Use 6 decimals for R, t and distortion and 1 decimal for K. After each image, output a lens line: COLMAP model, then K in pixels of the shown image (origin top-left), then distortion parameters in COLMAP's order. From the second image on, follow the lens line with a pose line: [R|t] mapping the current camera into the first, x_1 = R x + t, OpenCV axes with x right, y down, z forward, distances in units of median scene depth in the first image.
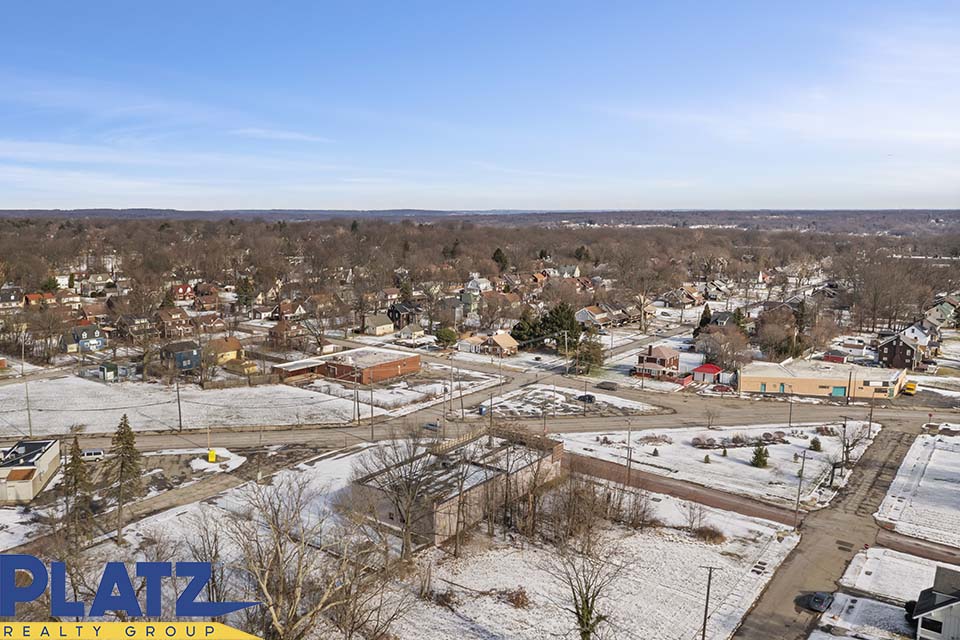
lens RADIAL K [[740.6, 0, 476.3], [0, 740.6, 319.8], [0, 0, 1]] dist [-0.006515, 0.000401]
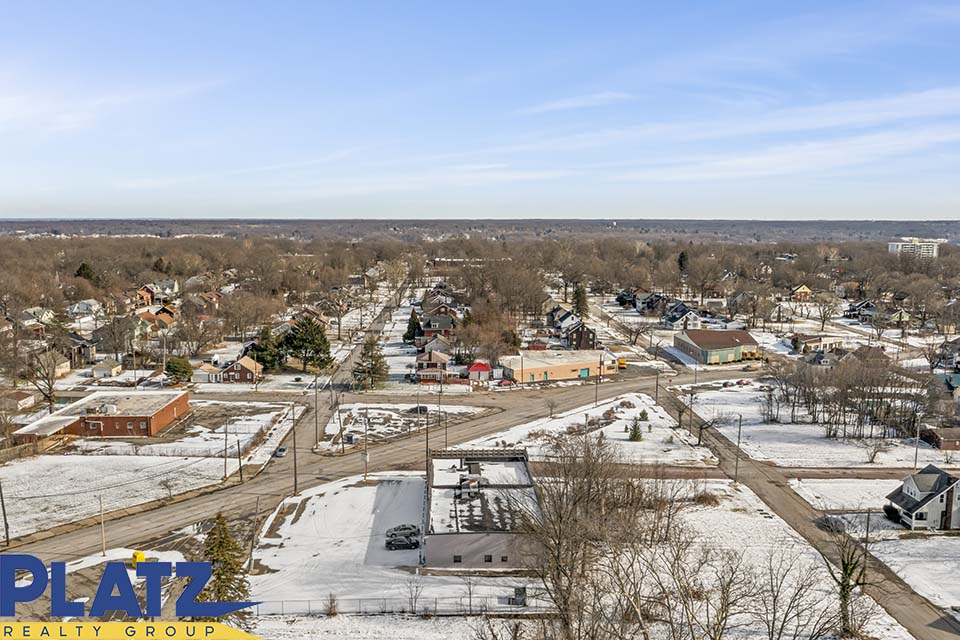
lens RADIAL K [[740.6, 0, 477.2], [0, 740.6, 320.4], [0, 0, 1]] dist [-0.006515, 0.000401]
pose [[0.789298, -0.077658, 0.609079, -0.490947], [0.084509, 0.996269, 0.017512, -0.030069], [-0.608166, 0.037651, 0.792916, 0.214920]]
